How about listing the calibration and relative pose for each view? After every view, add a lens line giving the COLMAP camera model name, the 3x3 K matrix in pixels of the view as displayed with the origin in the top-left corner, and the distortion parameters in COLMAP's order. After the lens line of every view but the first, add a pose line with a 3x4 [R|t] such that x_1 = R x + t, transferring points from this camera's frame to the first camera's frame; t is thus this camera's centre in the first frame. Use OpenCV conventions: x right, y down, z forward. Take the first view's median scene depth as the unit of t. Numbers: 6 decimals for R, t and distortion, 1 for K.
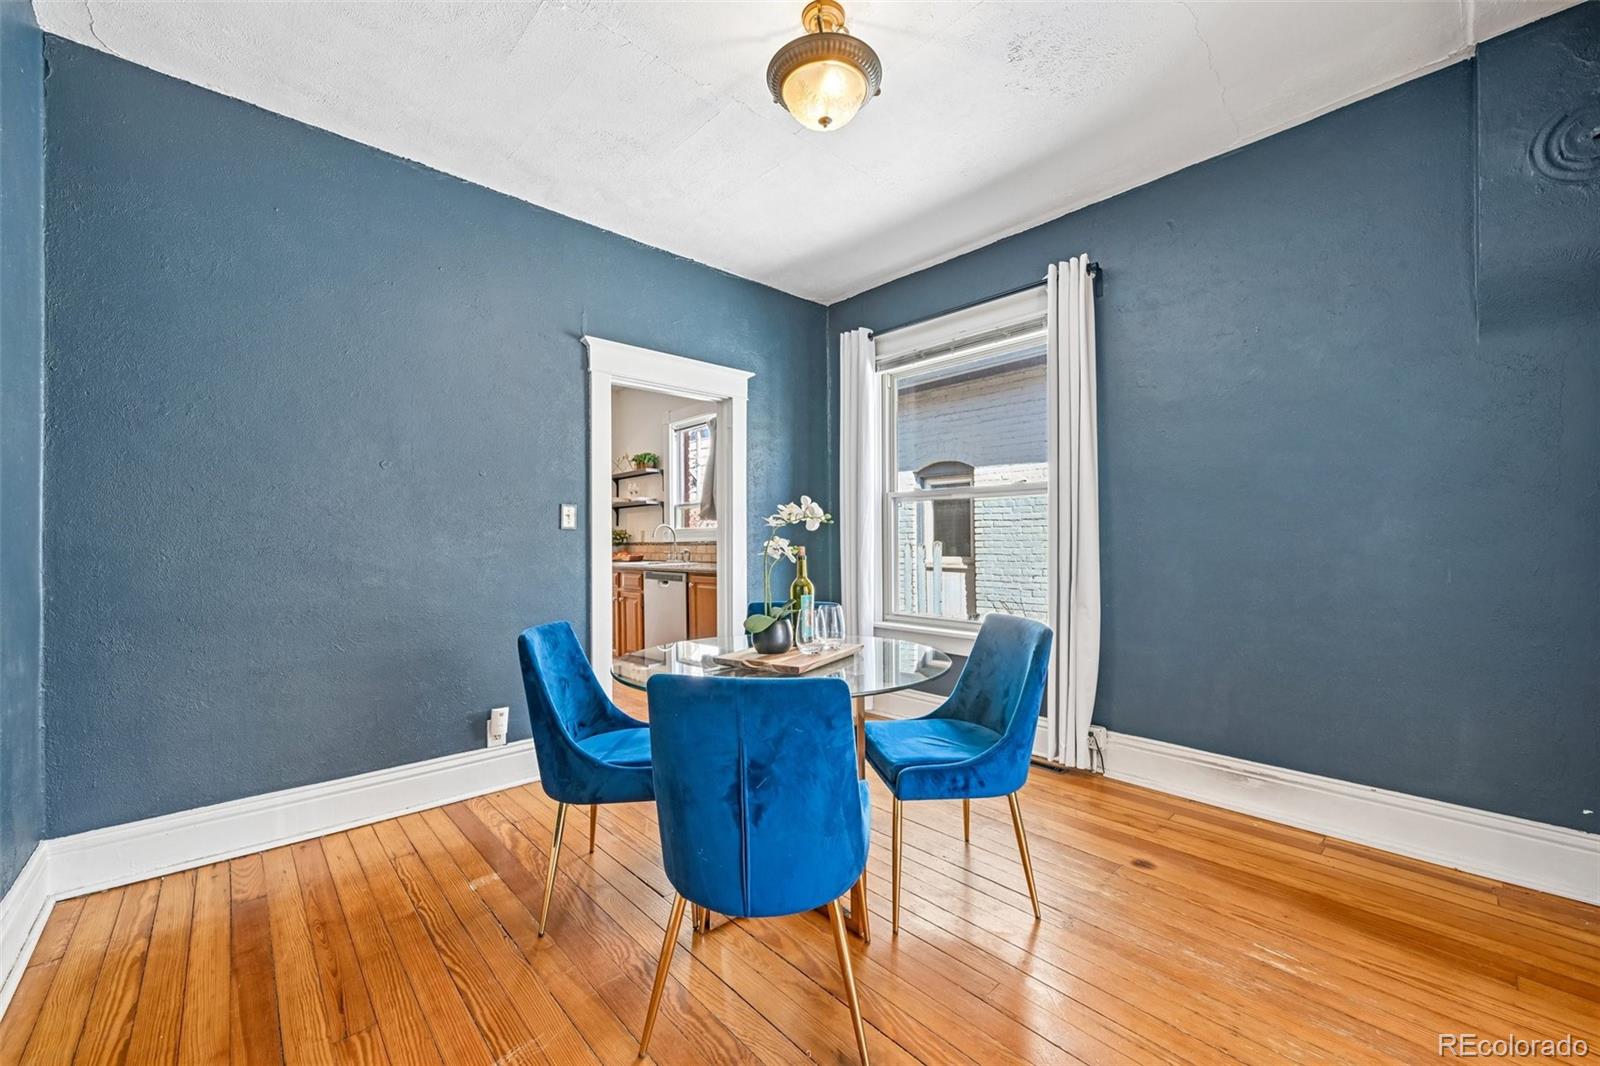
lens RADIAL K [[619.9, 0, 811.3], [0, 619.9, 537.8], [0, 0, 1]] dist [0.001429, 0.000321]
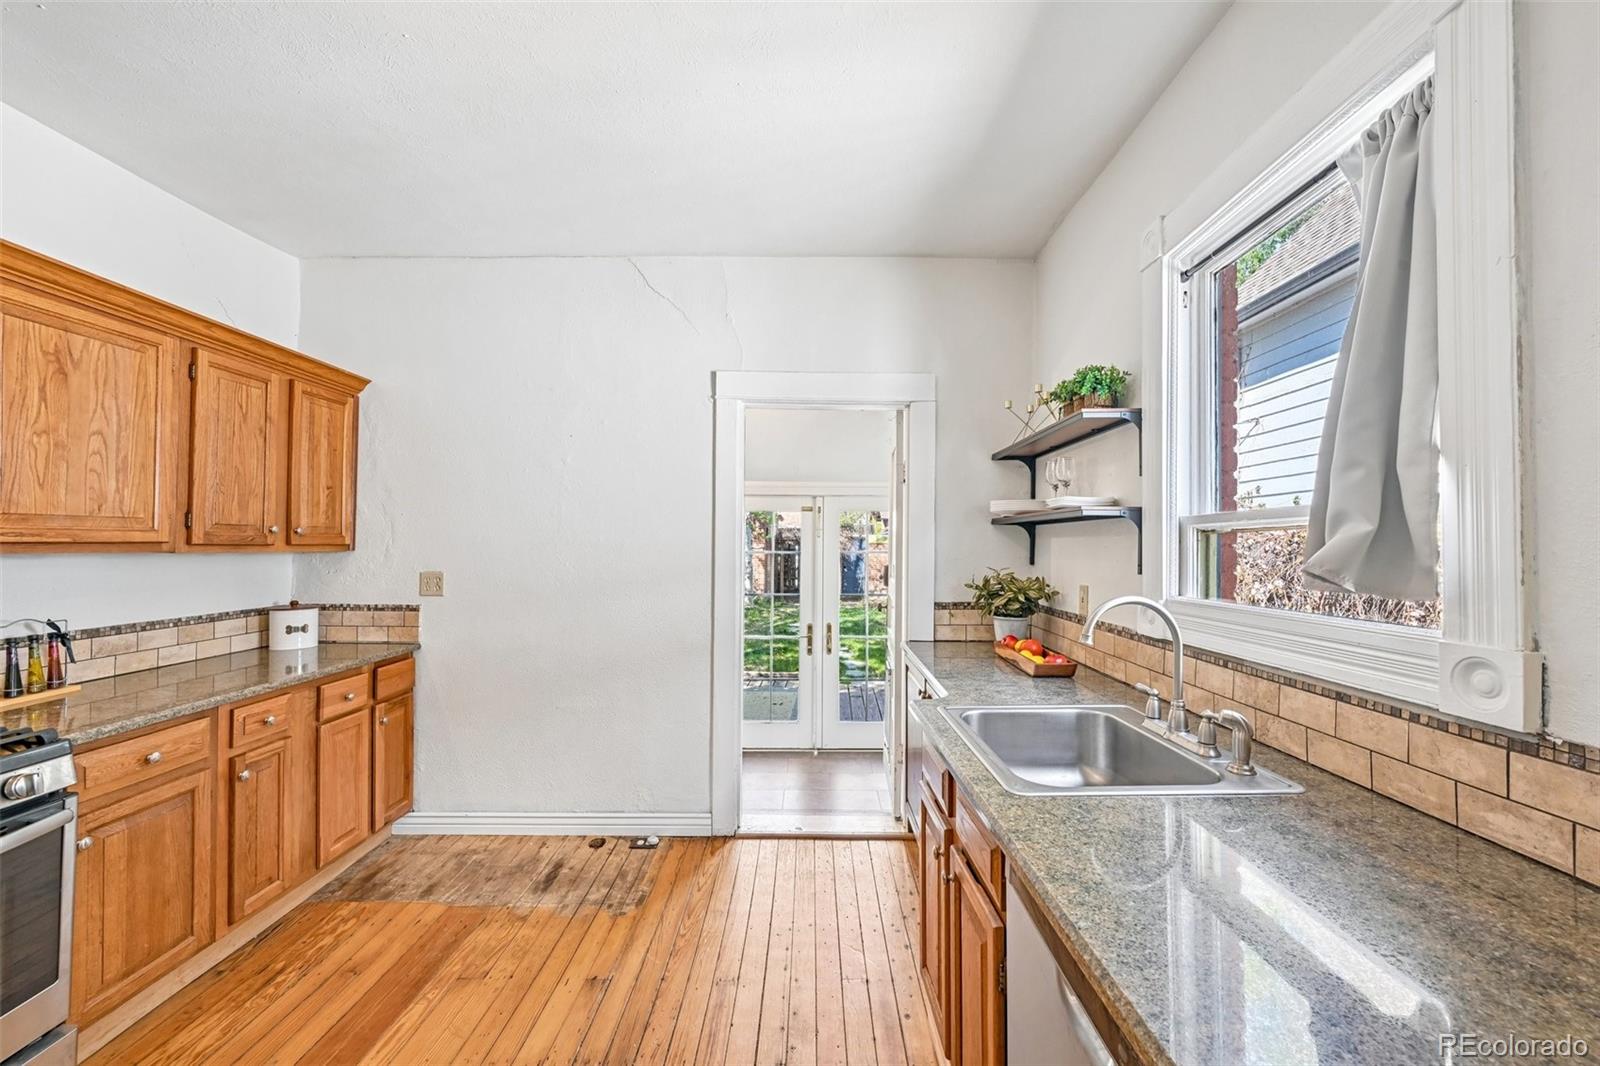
lens RADIAL K [[628.9, 0, 804.8], [0, 628.9, 539.7], [0, 0, 1]] dist [0.001200, 0.000249]
pose [[0.722905, 0.005943, -0.690922, -0.212292], [-0.008125, 0.999967, 0.000100, -0.061571], [0.690900, 0.005541, 0.722929, 0.986791]]
